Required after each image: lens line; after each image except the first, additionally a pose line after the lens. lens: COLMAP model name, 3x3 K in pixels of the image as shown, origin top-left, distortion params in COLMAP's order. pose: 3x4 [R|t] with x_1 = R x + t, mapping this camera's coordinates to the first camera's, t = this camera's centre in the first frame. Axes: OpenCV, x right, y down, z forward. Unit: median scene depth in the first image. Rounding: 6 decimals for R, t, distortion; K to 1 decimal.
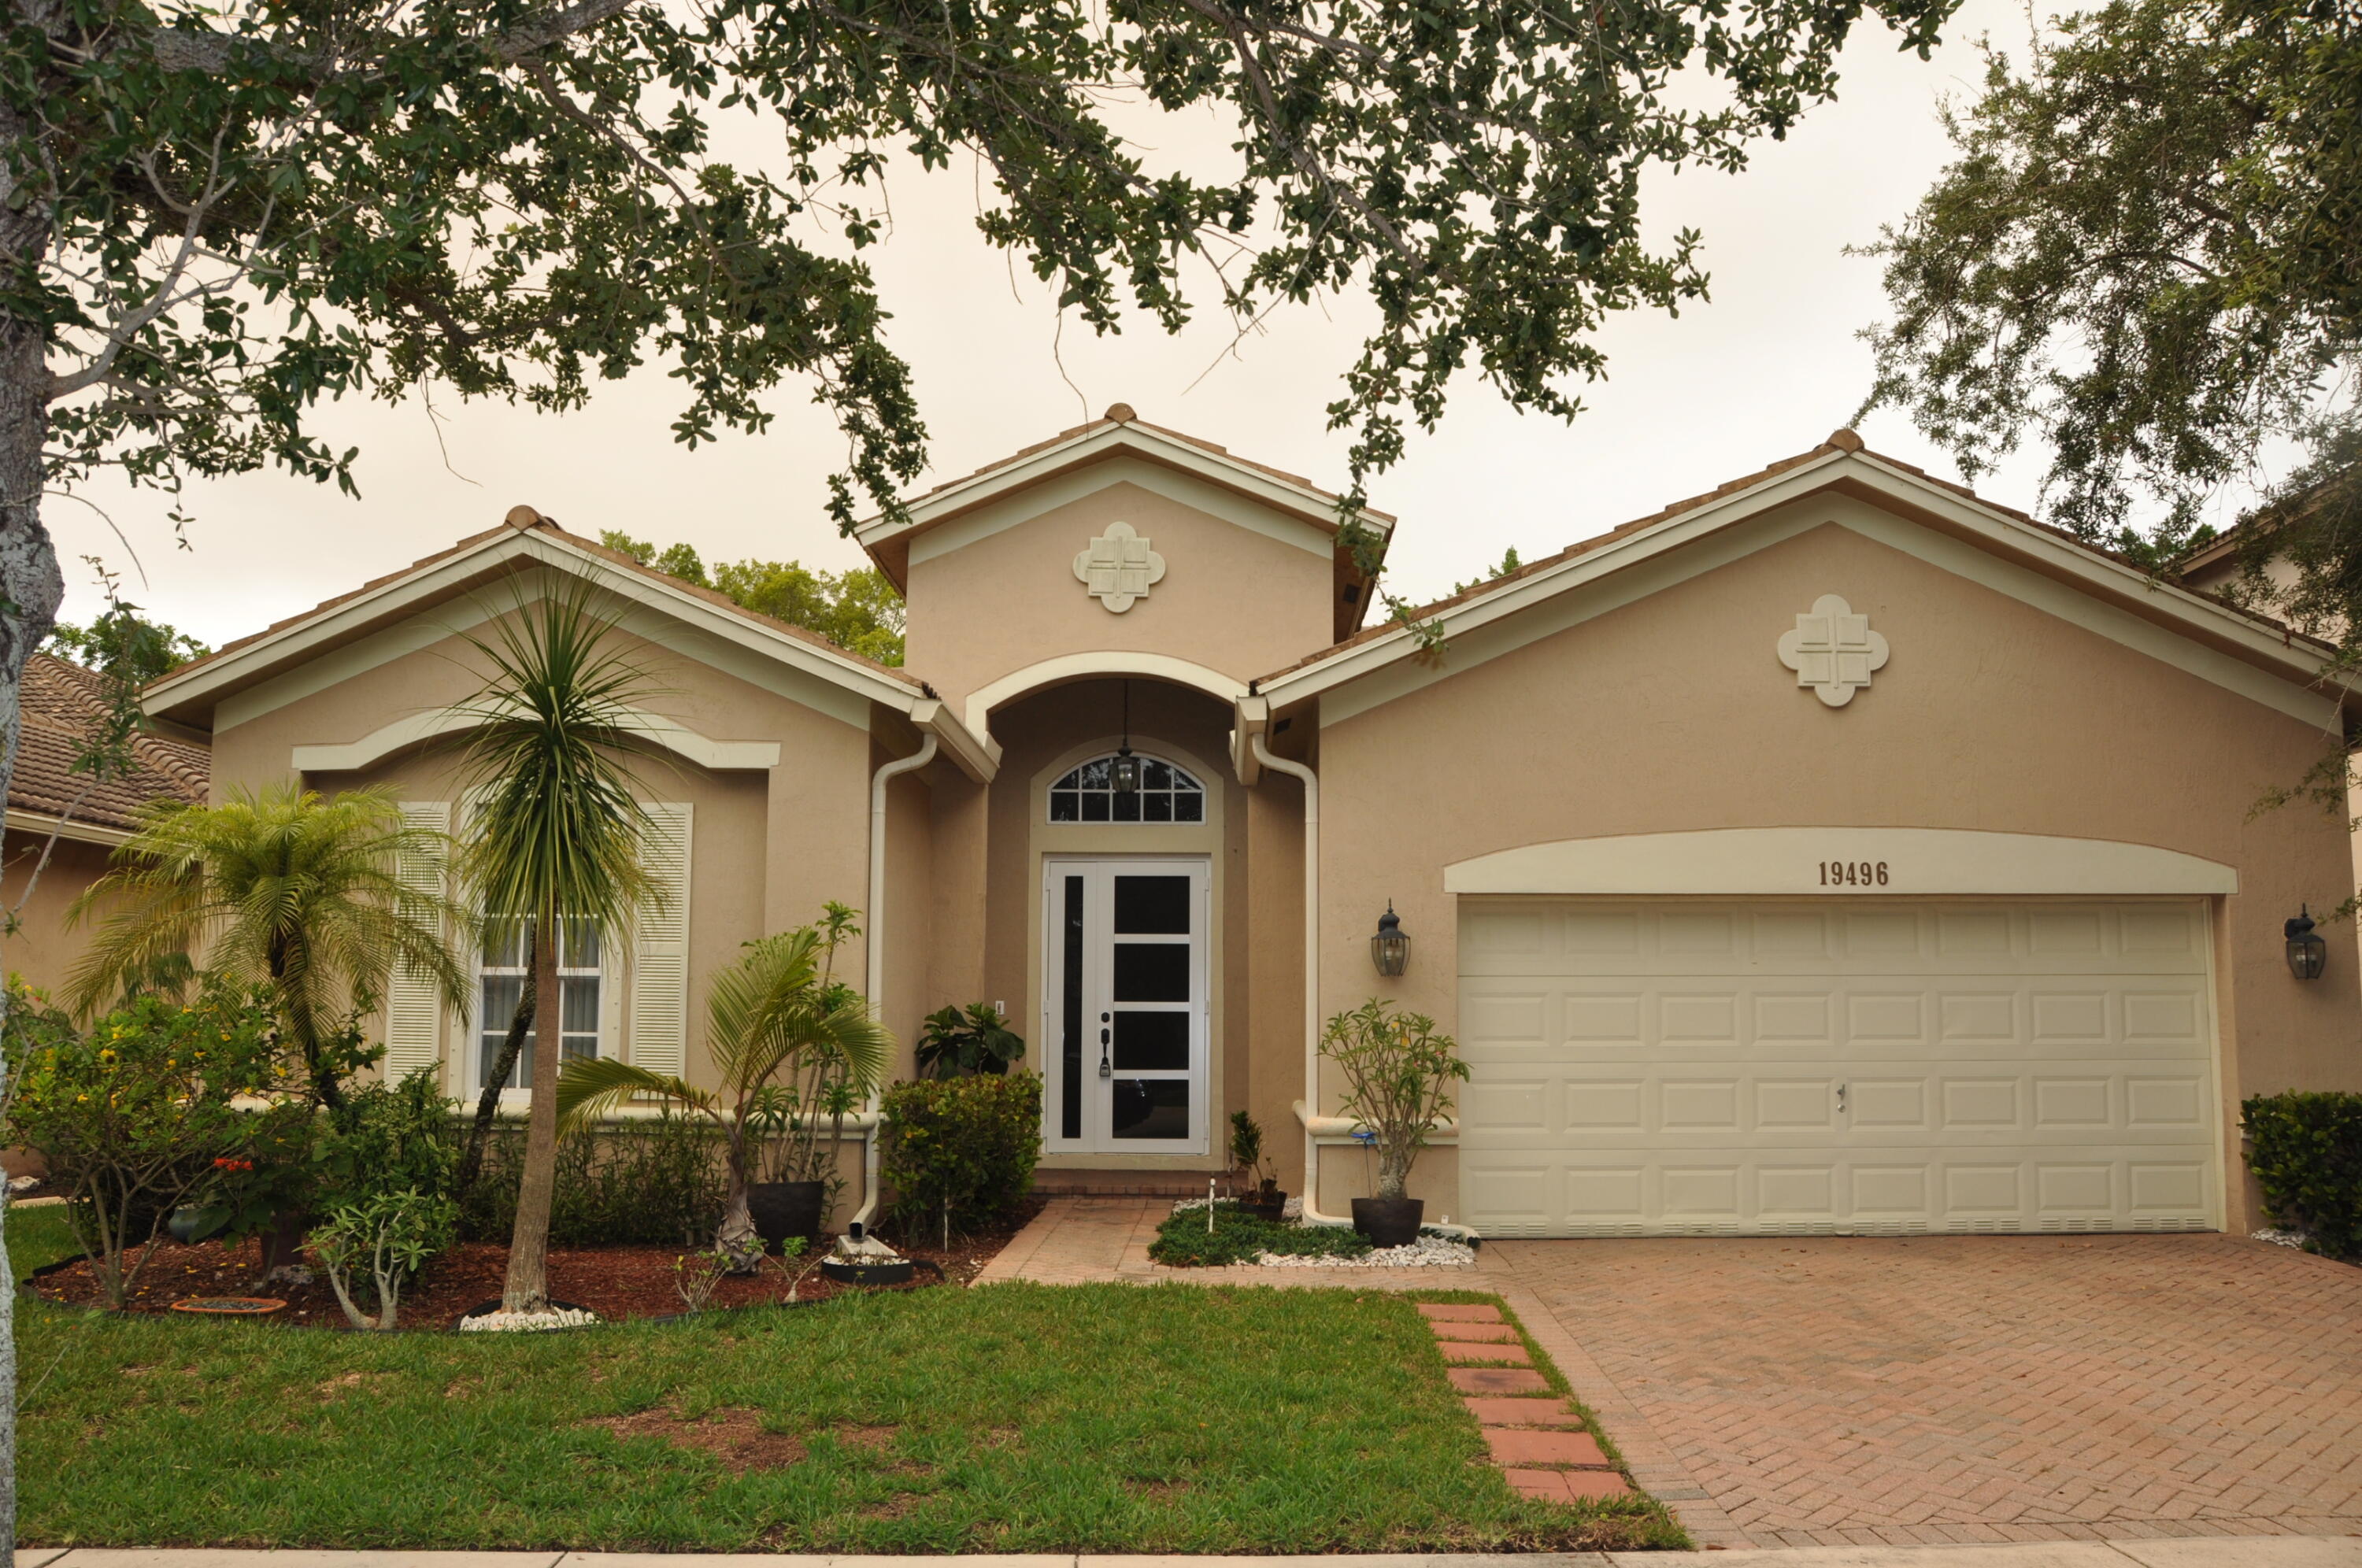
lens RADIAL K [[2206.9, 0, 1181.0], [0, 2206.9, 784.0], [0, 0, 1]] dist [-0.002266, -0.000339]
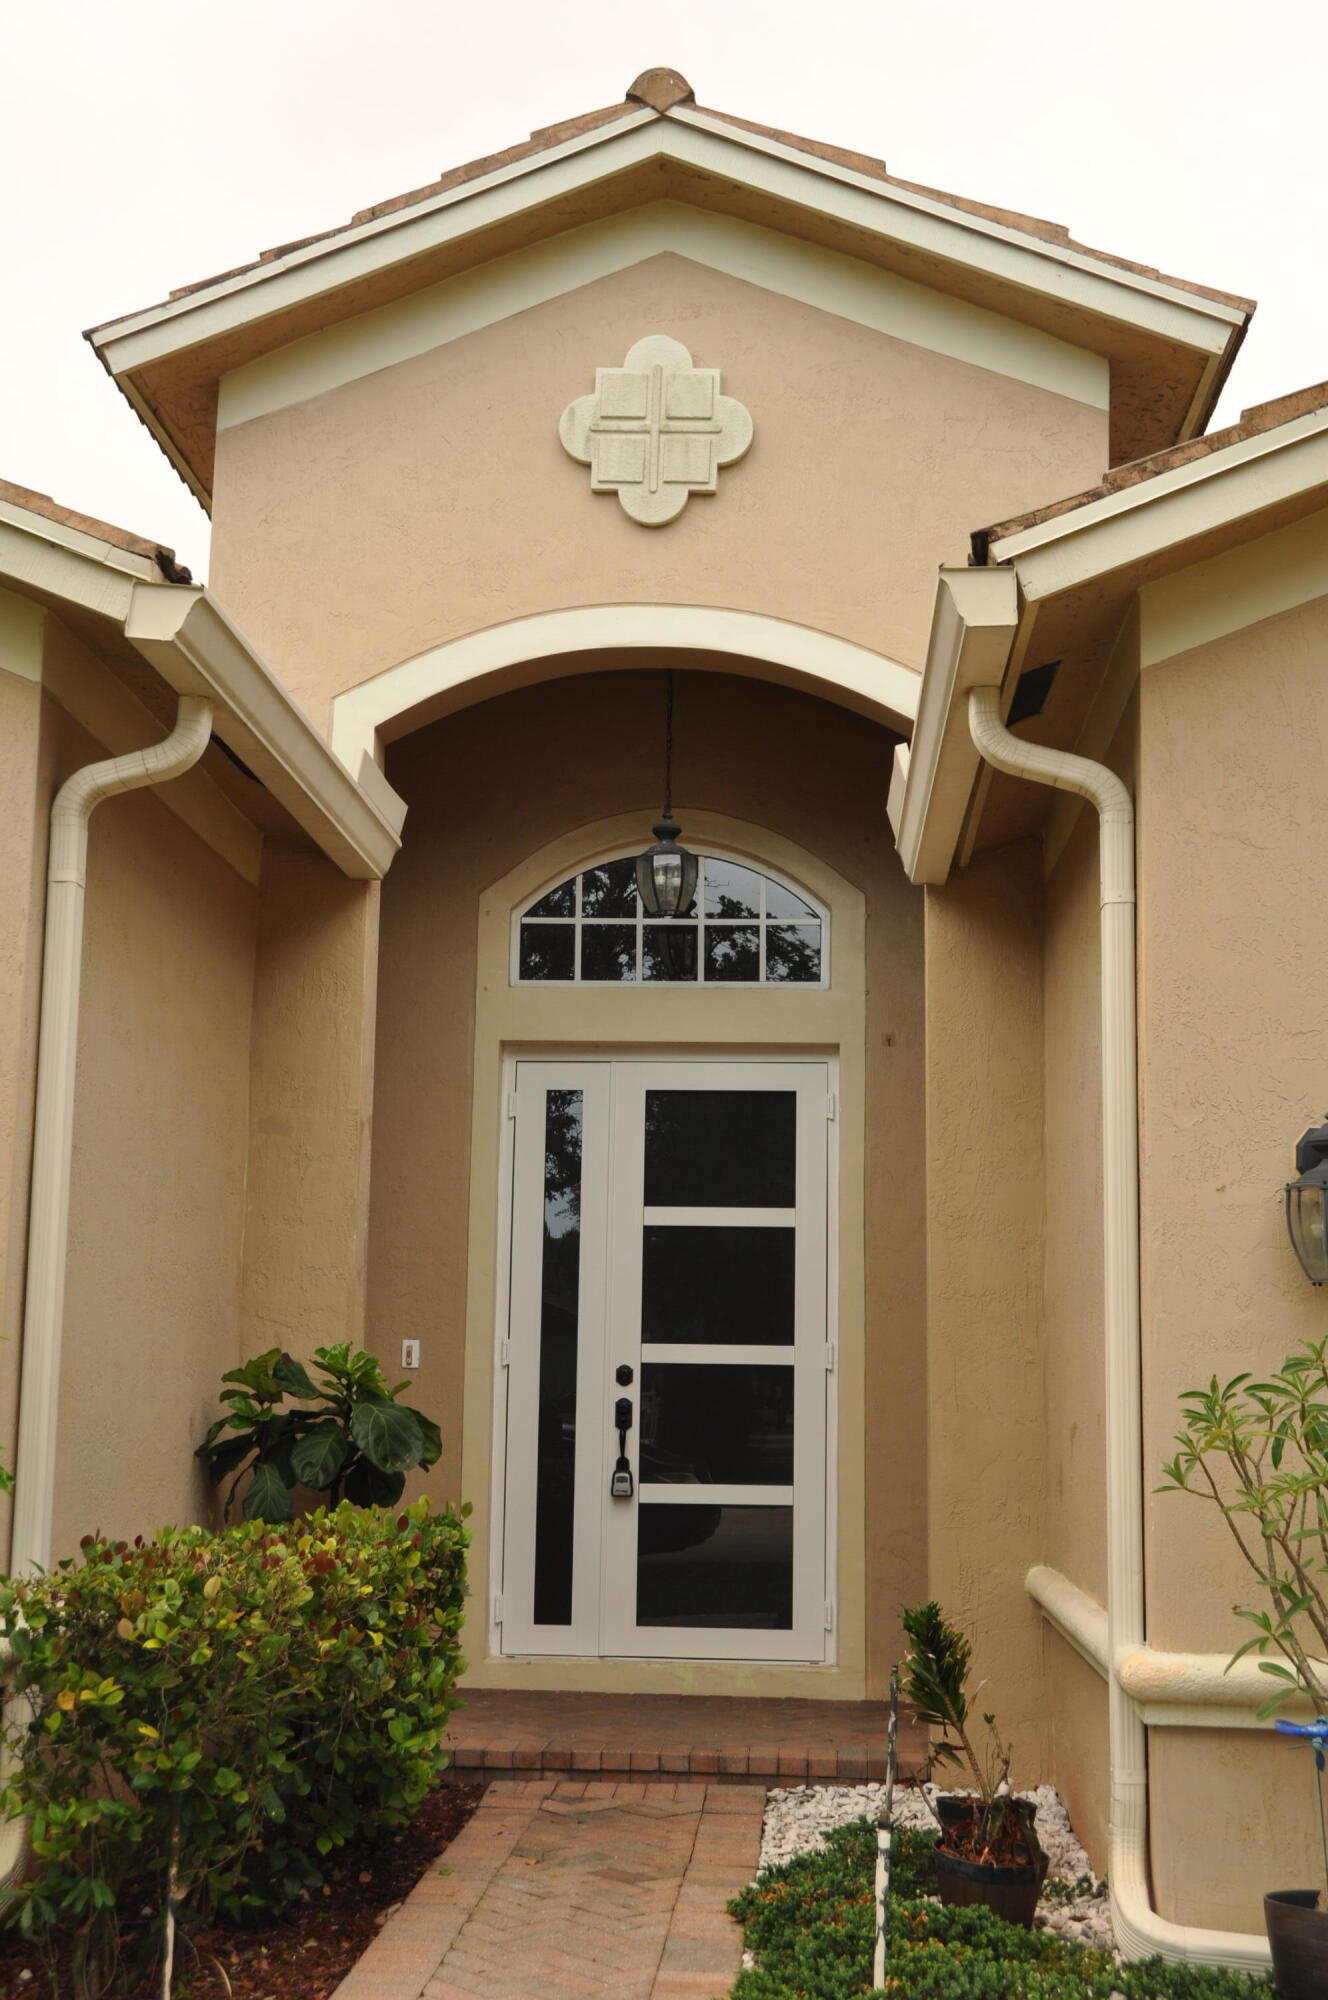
lens RADIAL K [[2720.0, 0, 664.0], [0, 2720.0, 1000.0], [0, 0, 1]] dist [0.153252, 0.016887]
pose [[0.999426, 0.005546, -0.033420, -0.005829], [-0.006458, 0.999608, -0.027250, 0.040880], [0.033256, 0.027450, 0.999070, 0.412926]]
